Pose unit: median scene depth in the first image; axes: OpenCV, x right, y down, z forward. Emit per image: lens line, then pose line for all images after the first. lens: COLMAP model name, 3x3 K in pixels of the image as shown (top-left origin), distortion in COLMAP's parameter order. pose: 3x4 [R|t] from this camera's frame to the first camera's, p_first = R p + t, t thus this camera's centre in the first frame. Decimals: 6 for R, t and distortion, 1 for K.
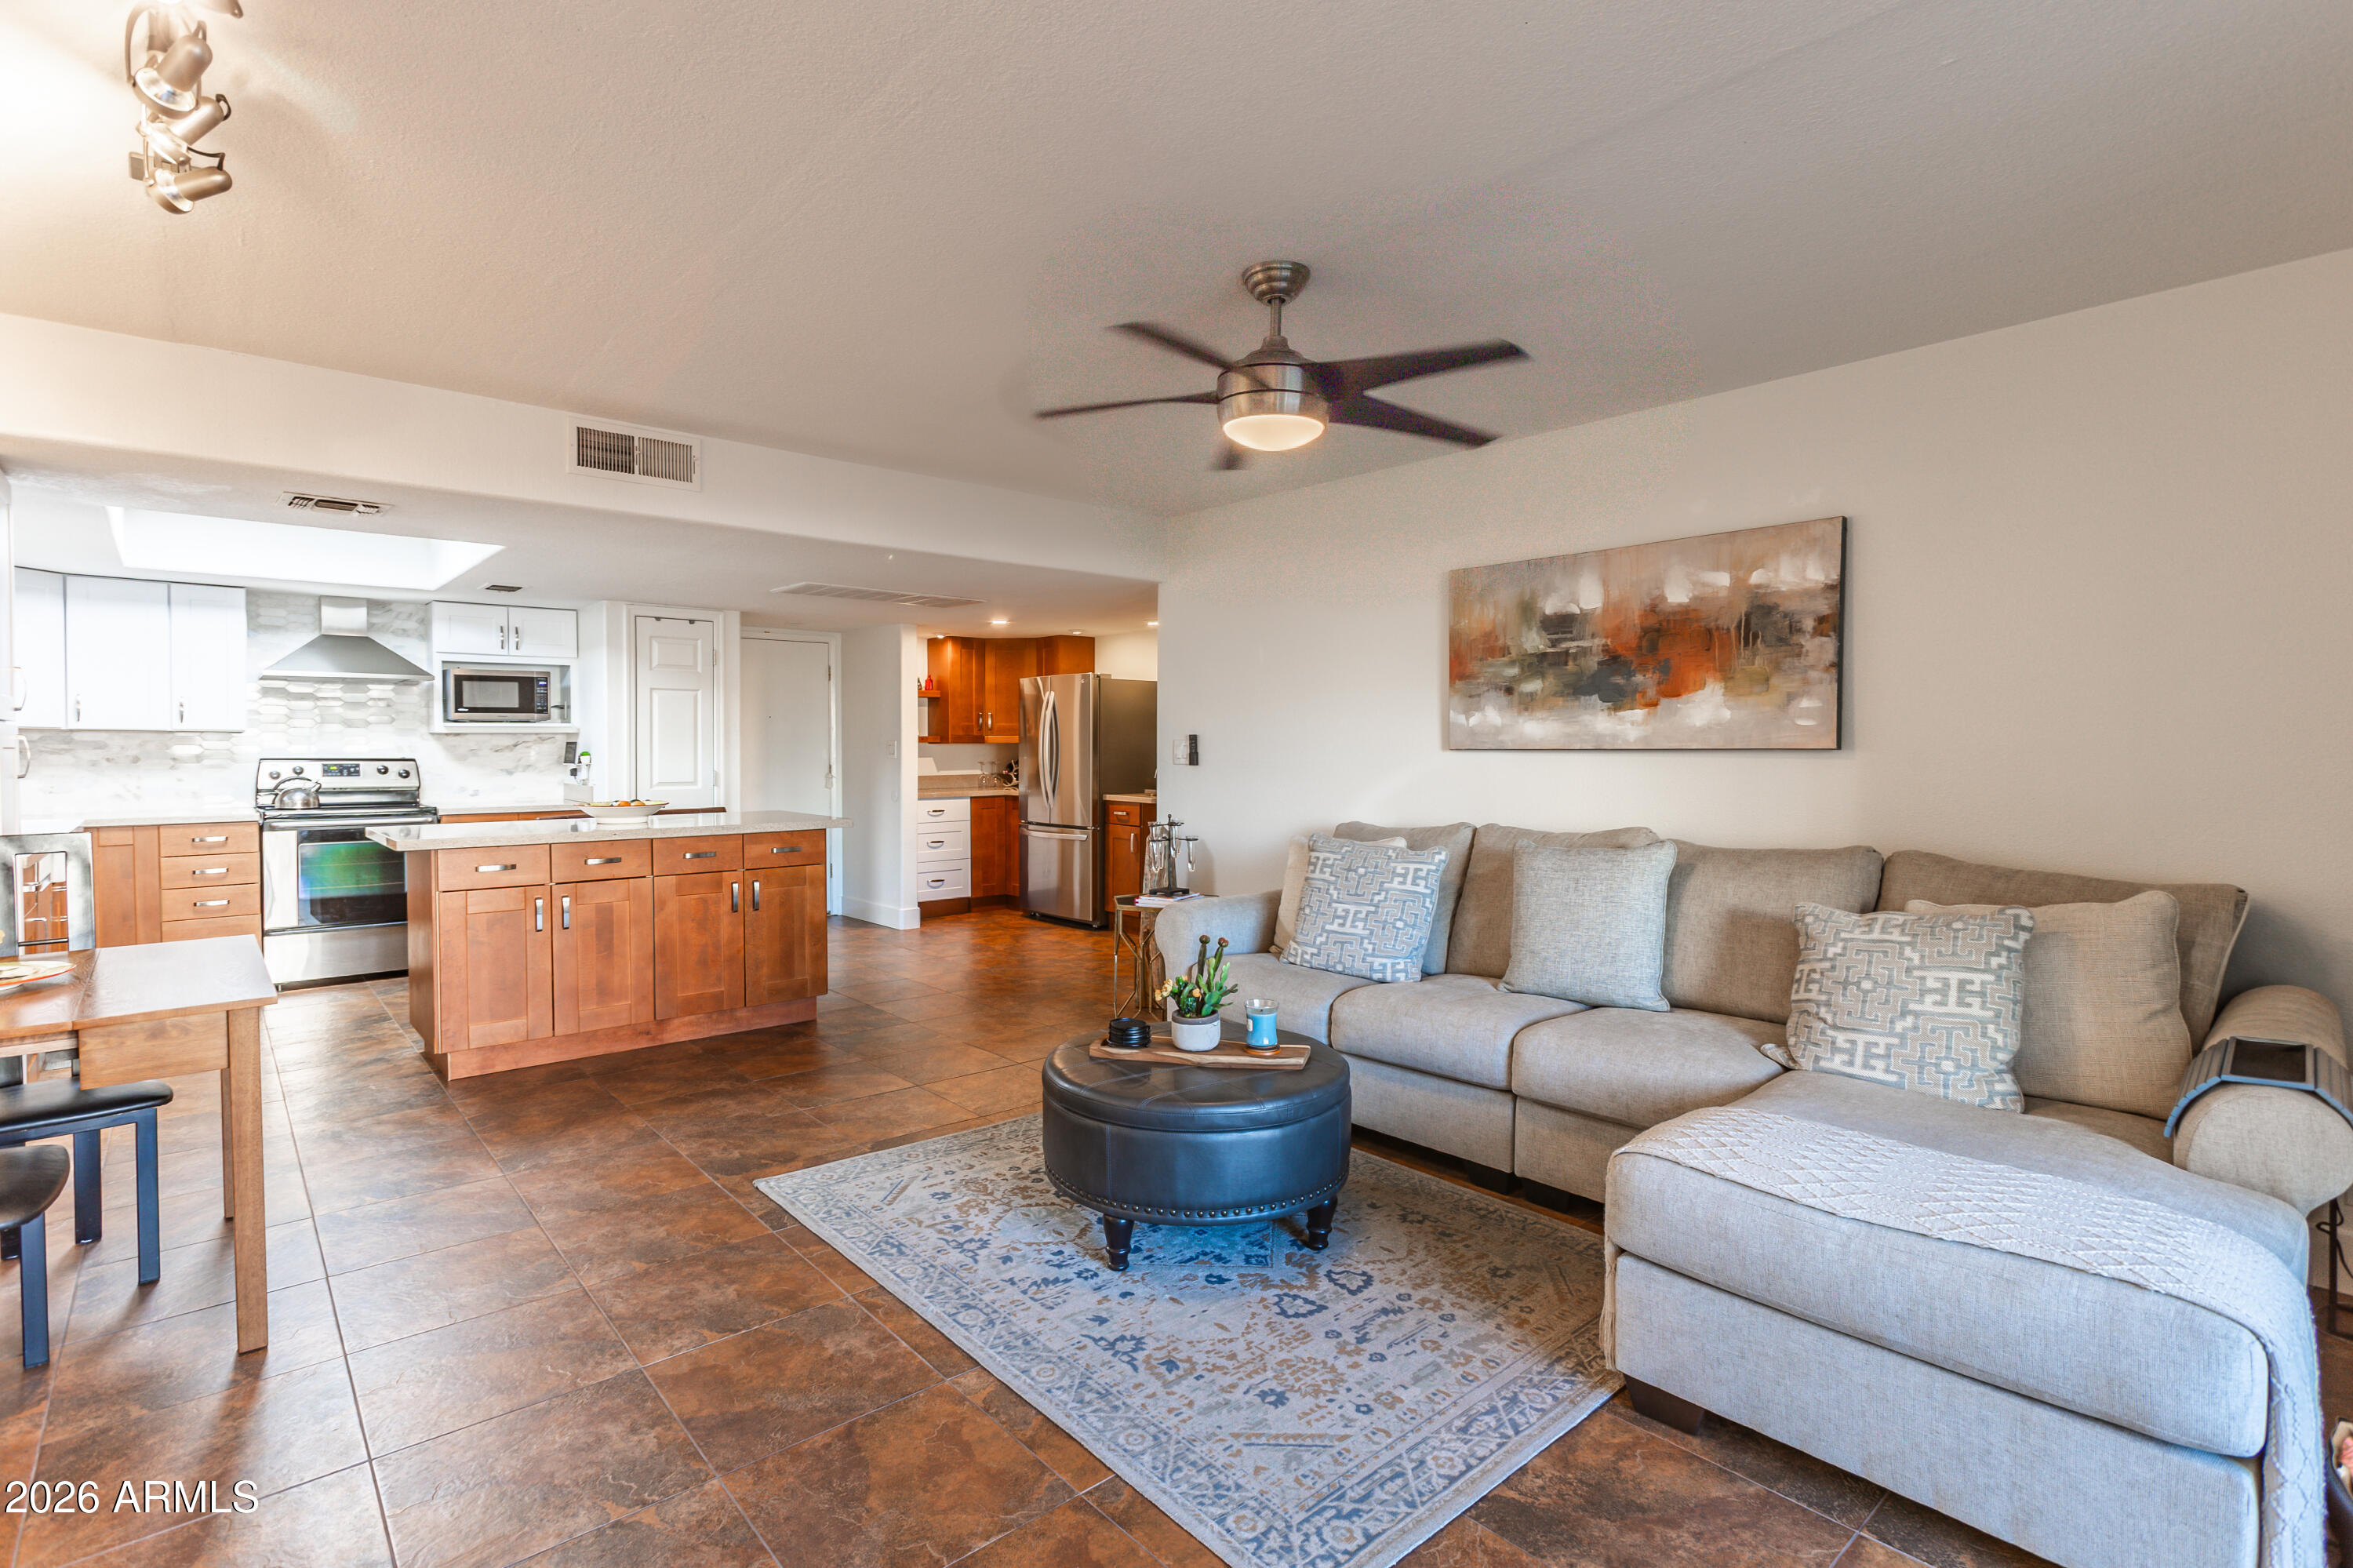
lens RADIAL K [[1105.0, 0, 1141.6], [0, 1105.0, 773.8], [0, 0, 1]] dist [0.003476, 0.001555]
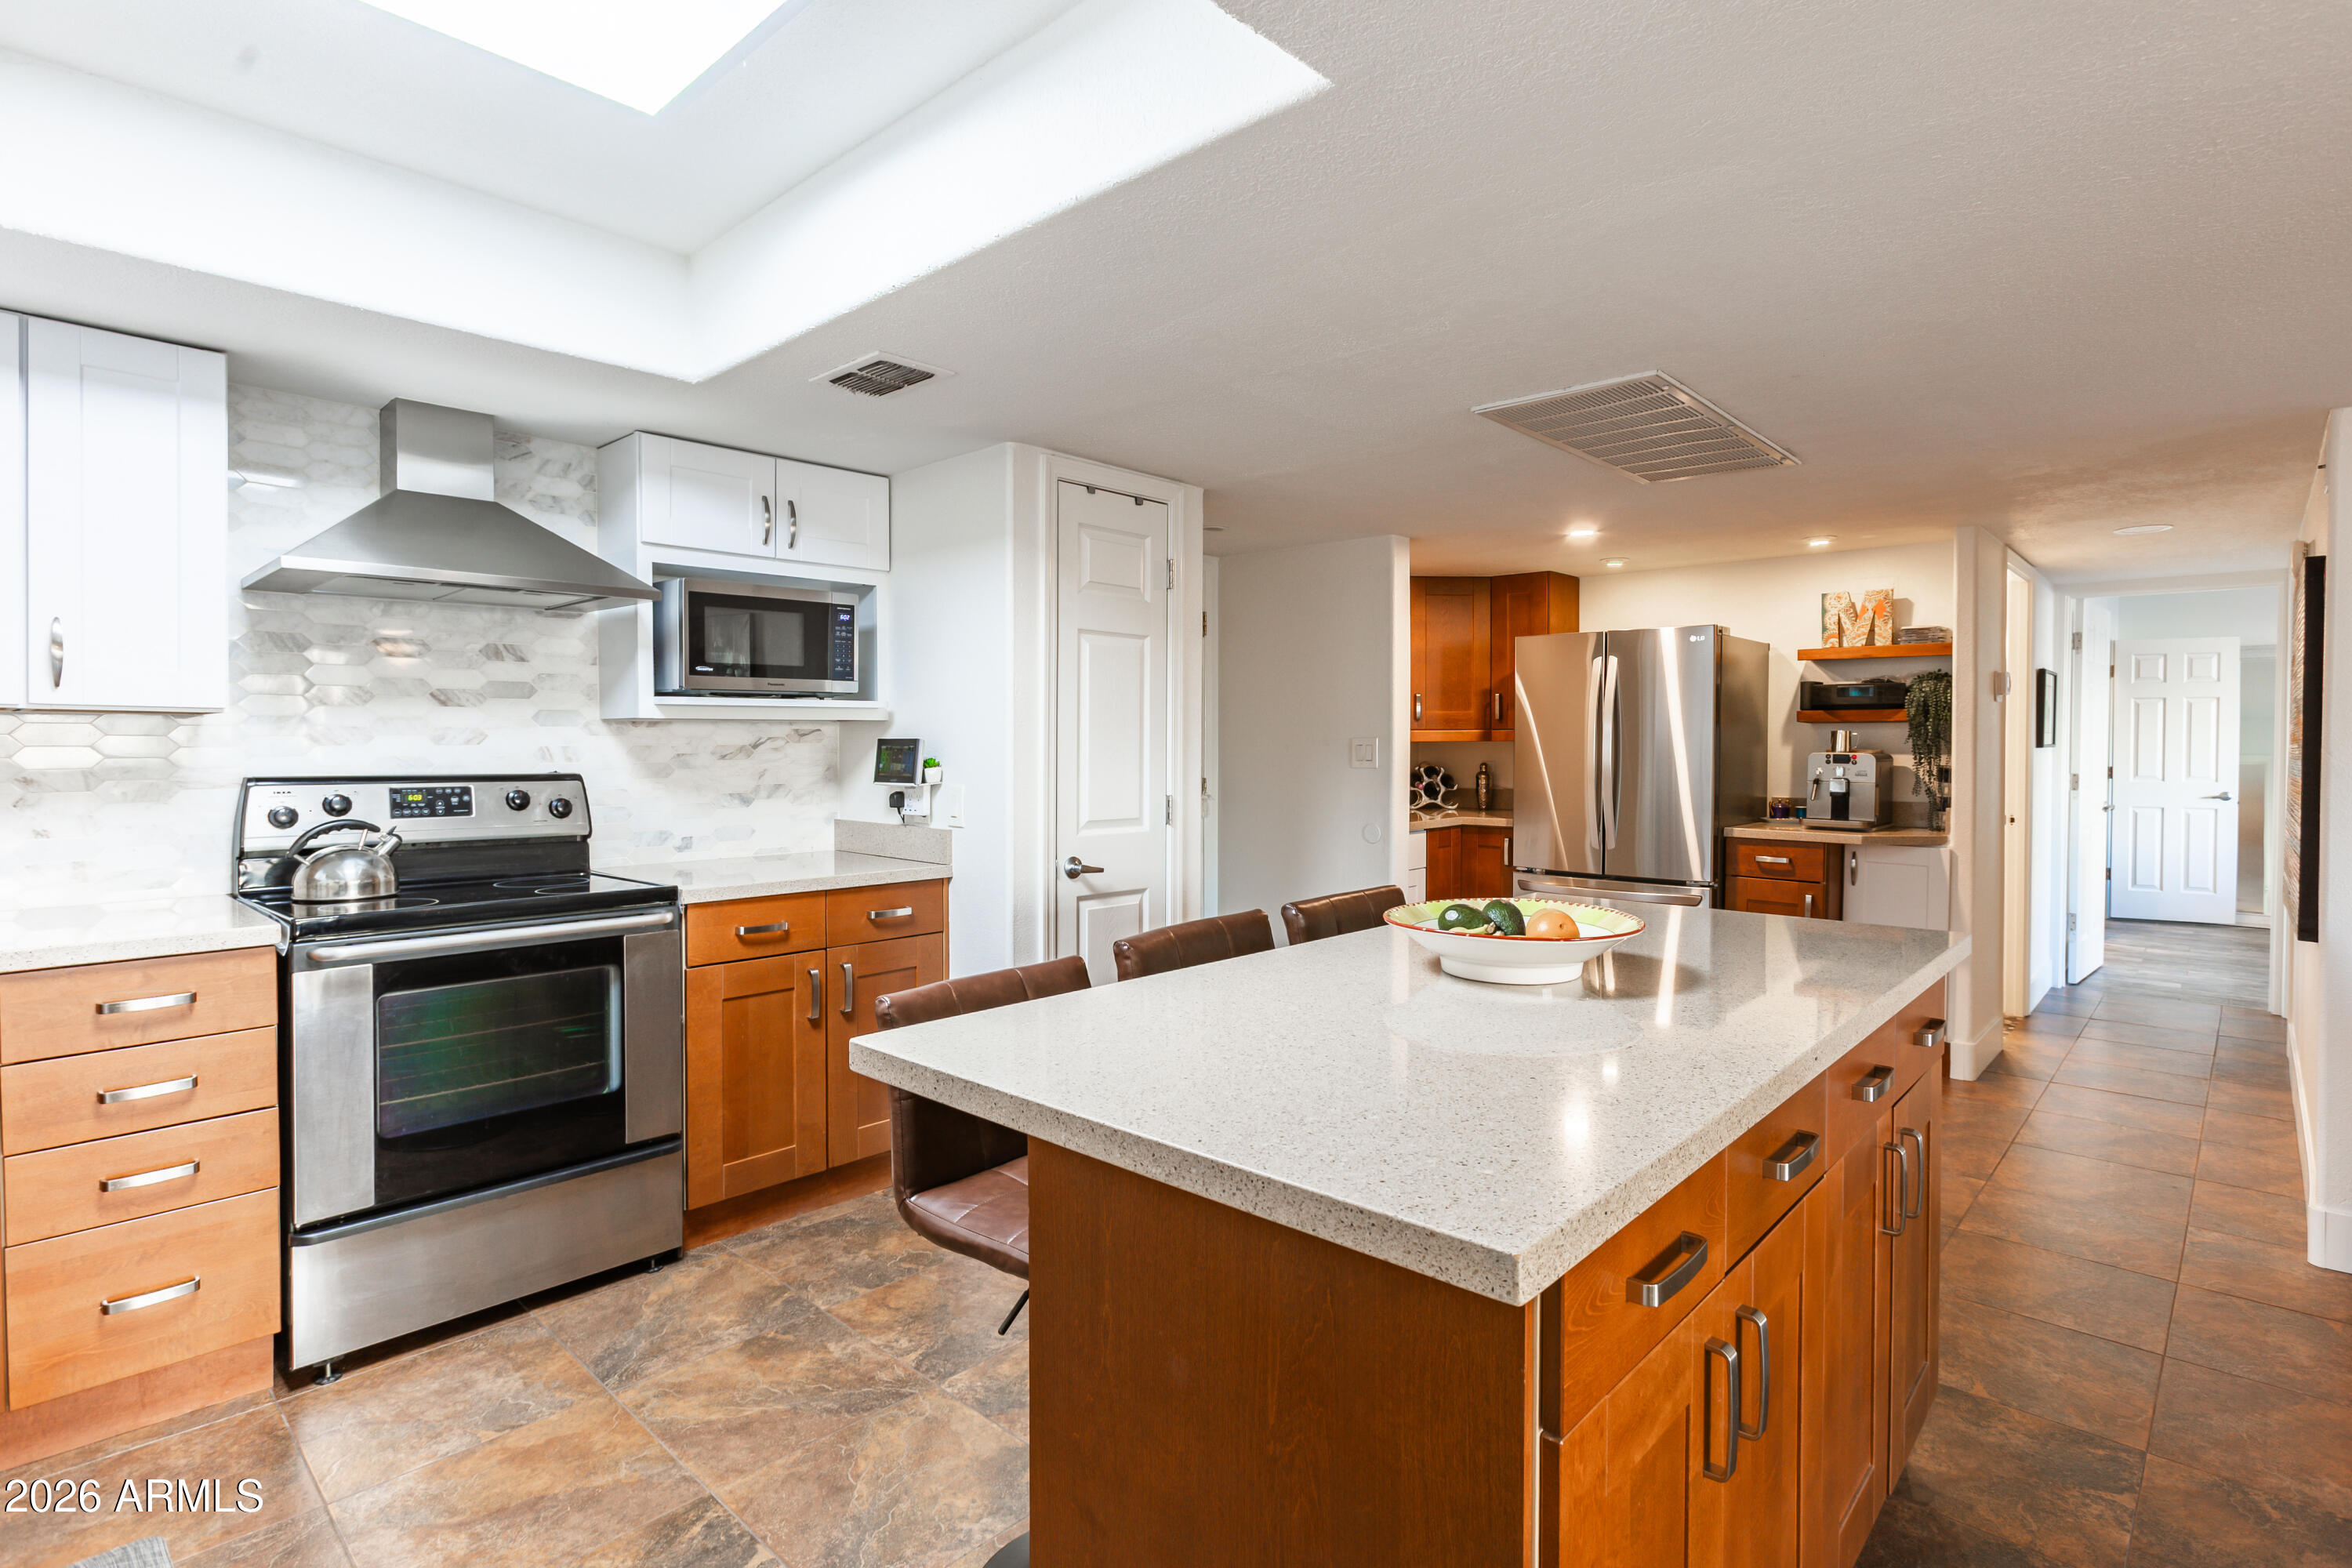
lens RADIAL K [[1140.3, 0, 1193.4], [0, 1140.3, 769.3], [0, 0, 1]] dist [-0.025495, 0.020246]
pose [[0.992977, -0.002739, 0.118276, -0.525014], [0.003256, 0.999986, -0.004182, -0.015123], [-0.118263, 0.004538, 0.992972, 0.570061]]
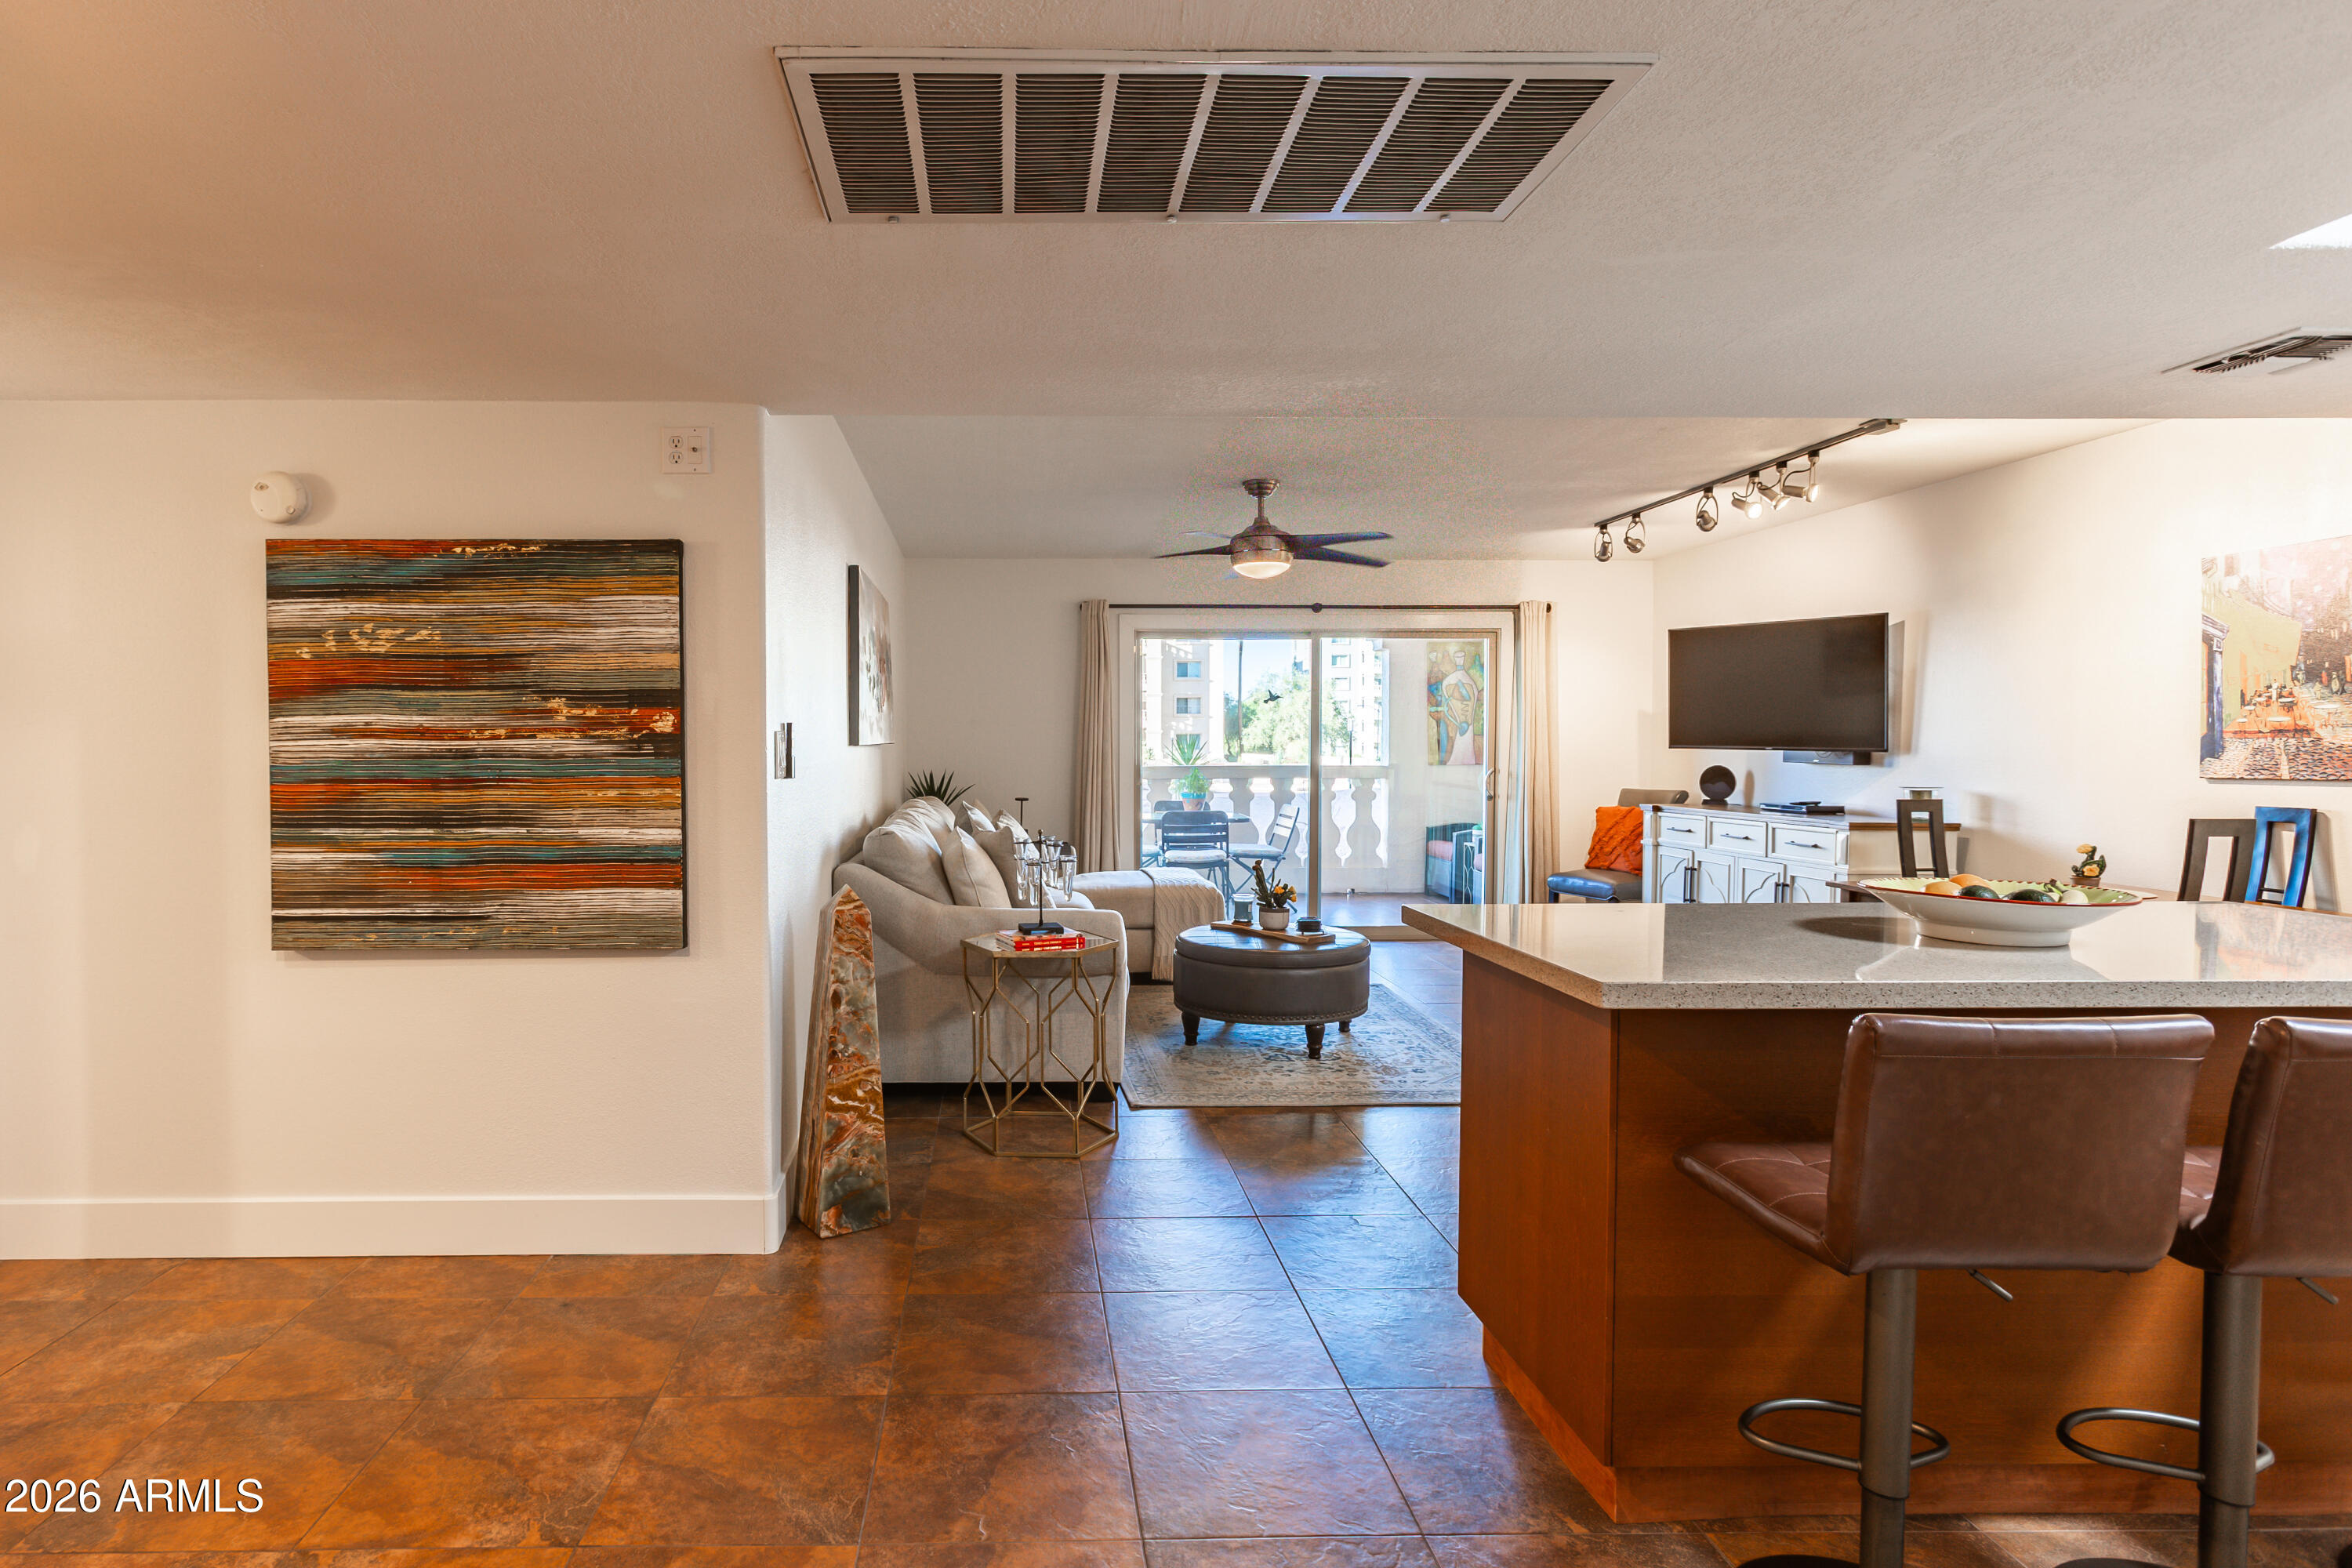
lens RADIAL K [[1217.0, 0, 1032.5], [0, 1217.0, 776.1], [0, 0, 1]] dist [-0.002596, -0.000105]
pose [[-0.778219, -0.012011, 0.627878, -0.400016], [0.024491, 0.998476, 0.049455, -0.038241], [-0.627515, 0.053865, -0.776739, 1.305032]]
